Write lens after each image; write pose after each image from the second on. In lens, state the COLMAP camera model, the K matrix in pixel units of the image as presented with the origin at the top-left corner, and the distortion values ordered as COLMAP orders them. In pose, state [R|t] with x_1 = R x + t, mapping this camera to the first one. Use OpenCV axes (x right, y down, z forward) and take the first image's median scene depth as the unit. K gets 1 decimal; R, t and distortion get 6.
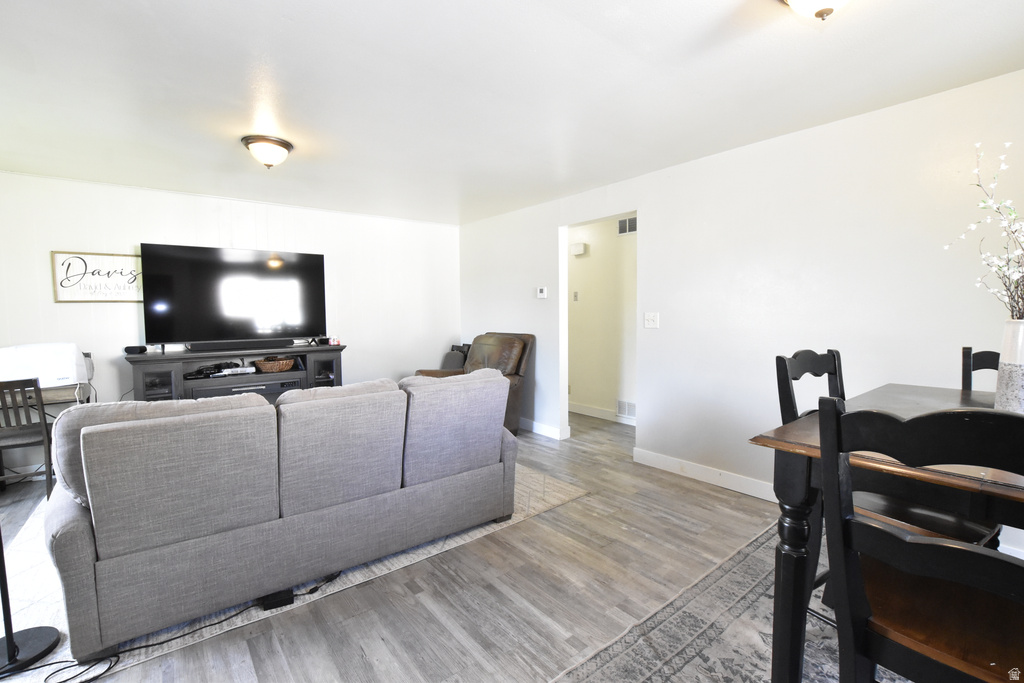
lens RADIAL K [[451.6, 0, 509.1], [0, 451.6, 340.8], [0, 0, 1]] dist [-0.036300, 0.006445]
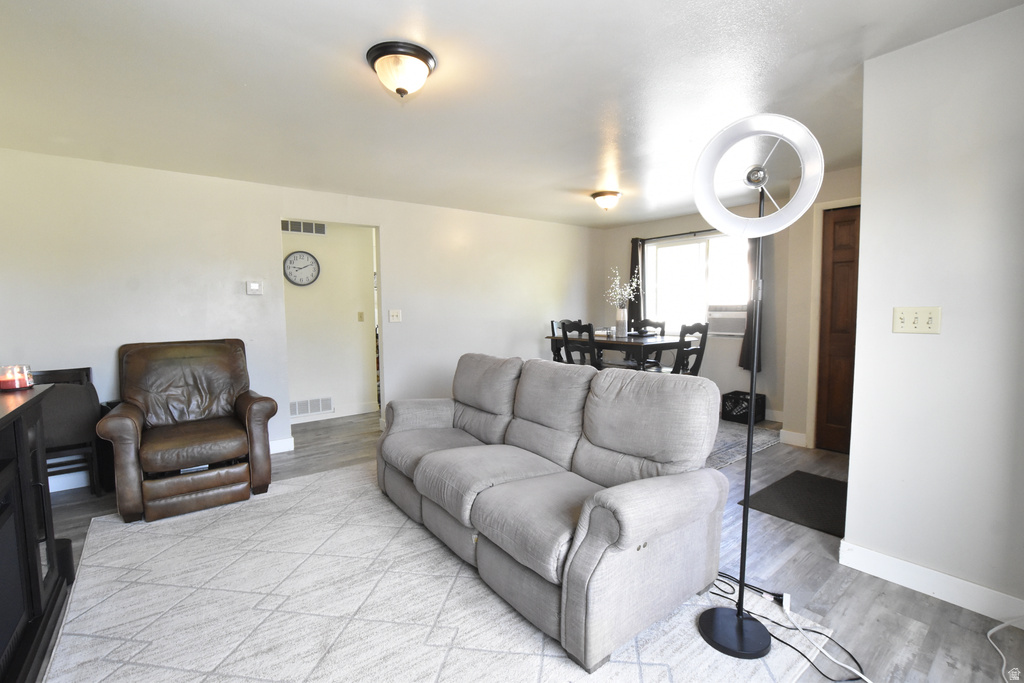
lens RADIAL K [[451.6, 0, 507.7], [0, 451.6, 347.9], [0, 0, 1]] dist [-0.036300, 0.006445]
pose [[0.013247, -0.077968, 0.996868, -1.222087], [0.069998, 0.994582, 0.076859, -0.039842], [-0.997459, 0.068761, 0.018633, 0.845673]]
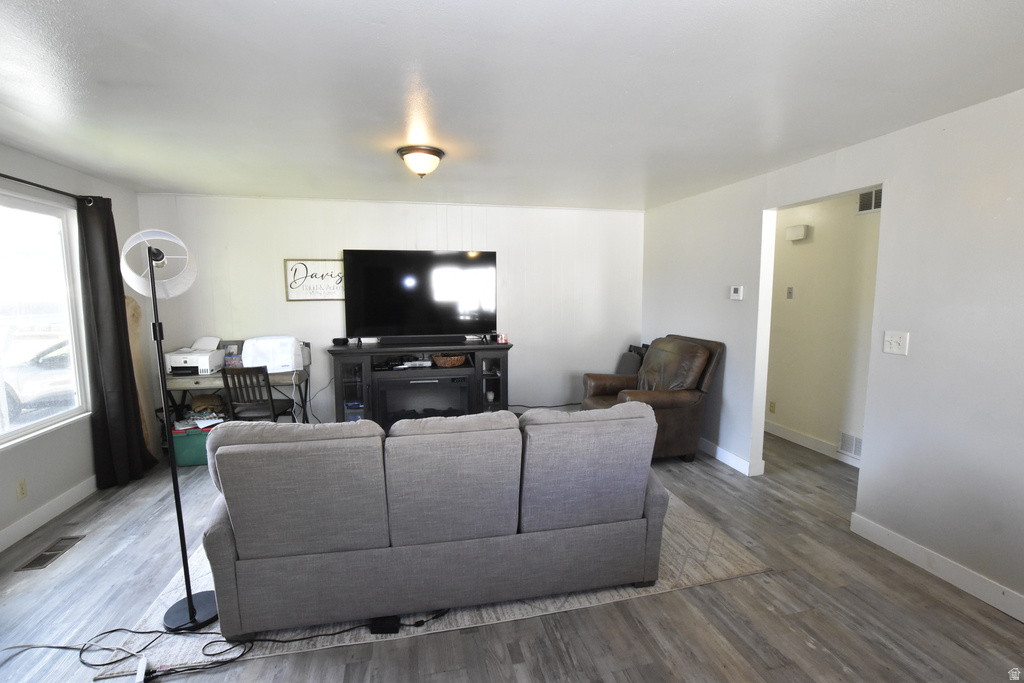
lens RADIAL K [[451.6, 0, 510.4], [0, 451.6, 340.3], [0, 0, 1]] dist [-0.036300, 0.006445]
pose [[0.902393, 0.055201, -0.427363, 0.087951], [-0.034087, 0.997797, 0.056906, -0.086508], [0.429563, -0.036784, 0.902287, 0.161899]]
